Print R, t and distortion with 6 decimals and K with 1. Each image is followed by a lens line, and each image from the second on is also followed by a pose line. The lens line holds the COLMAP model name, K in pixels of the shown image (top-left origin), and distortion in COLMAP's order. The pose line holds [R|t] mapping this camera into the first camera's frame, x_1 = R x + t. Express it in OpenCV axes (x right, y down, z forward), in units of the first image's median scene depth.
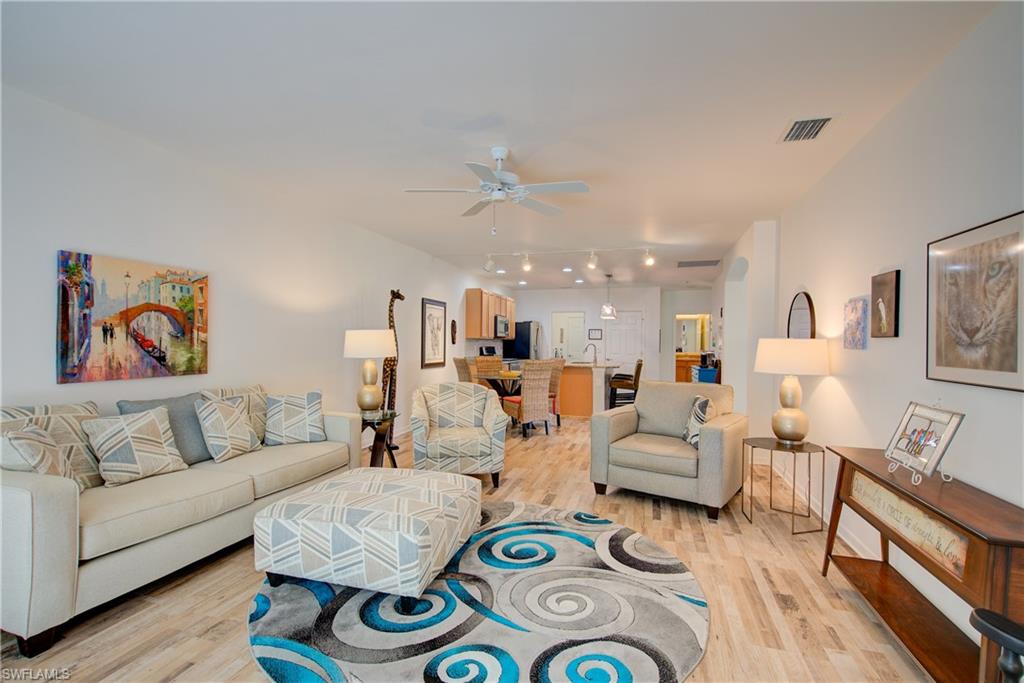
lens RADIAL K [[474.1, 0, 507.0], [0, 474.1, 348.8], [0, 0, 1]] dist [0.009082, -0.006558]
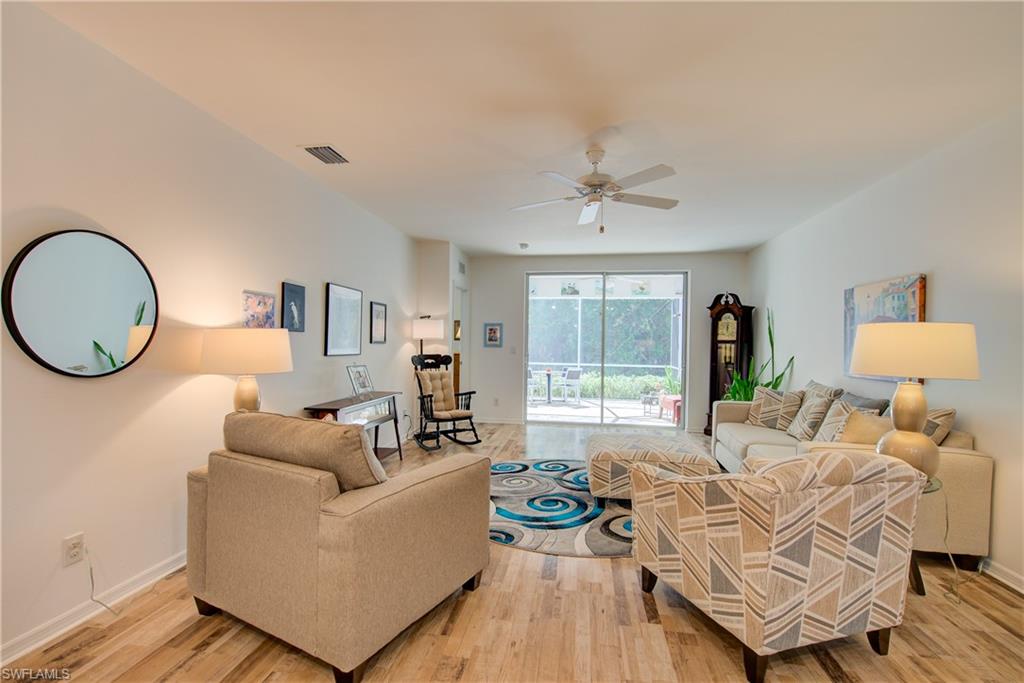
lens RADIAL K [[474.1, 0, 507.0], [0, 474.1, 348.8], [0, 0, 1]] dist [0.009082, -0.006558]
pose [[-0.990574, -0.022222, -0.135163, 0.325792], [-0.026050, 0.999306, 0.026620, -0.023718], [0.134478, 0.029890, -0.990466, 2.157100]]
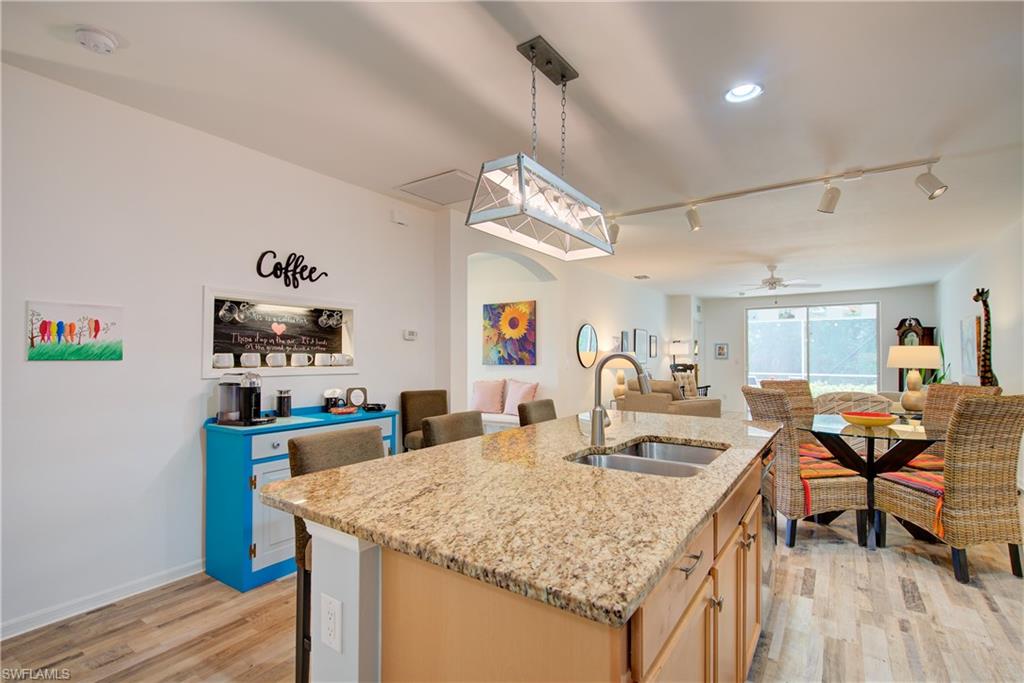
lens RADIAL K [[474.1, 0, 507.0], [0, 474.1, 348.8], [0, 0, 1]] dist [0.009082, -0.006558]
pose [[-0.949282, -0.006665, 0.314355, 0.486820], [-0.006427, 0.999978, 0.001791, -0.042969], [-0.314360, -0.000320, -0.949304, 3.717577]]
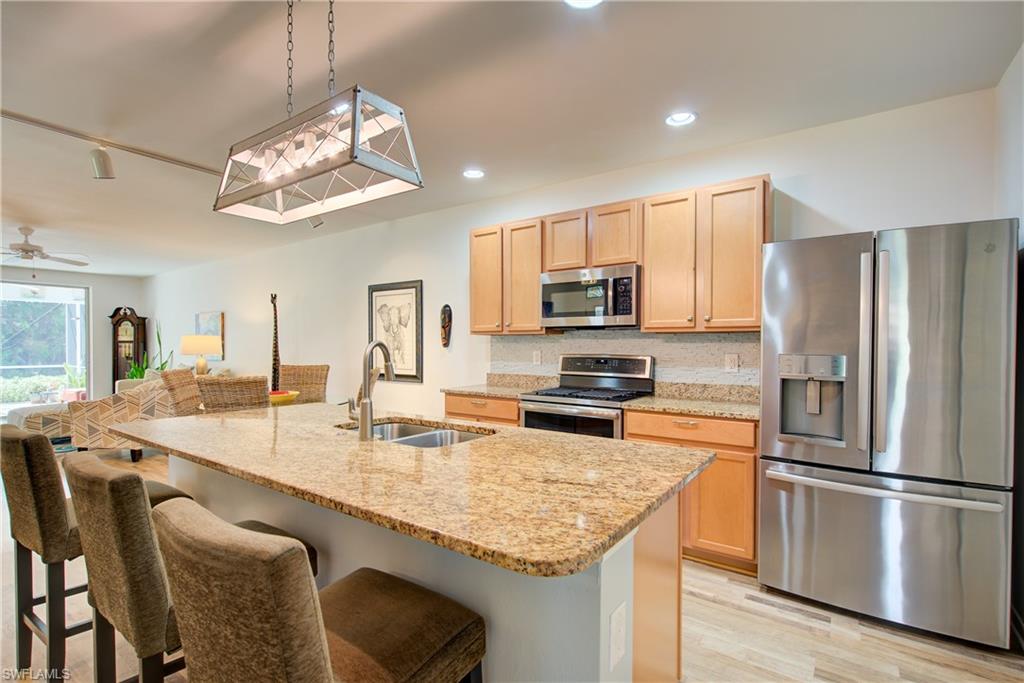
lens RADIAL K [[474.1, 0, 507.0], [0, 474.1, 348.8], [0, 0, 1]] dist [0.009082, -0.006558]
pose [[-0.330019, 0.000239, -0.943974, 1.097968], [-0.015297, 0.999867, 0.005602, -0.033507], [0.943850, 0.016289, -0.329971, 3.434056]]
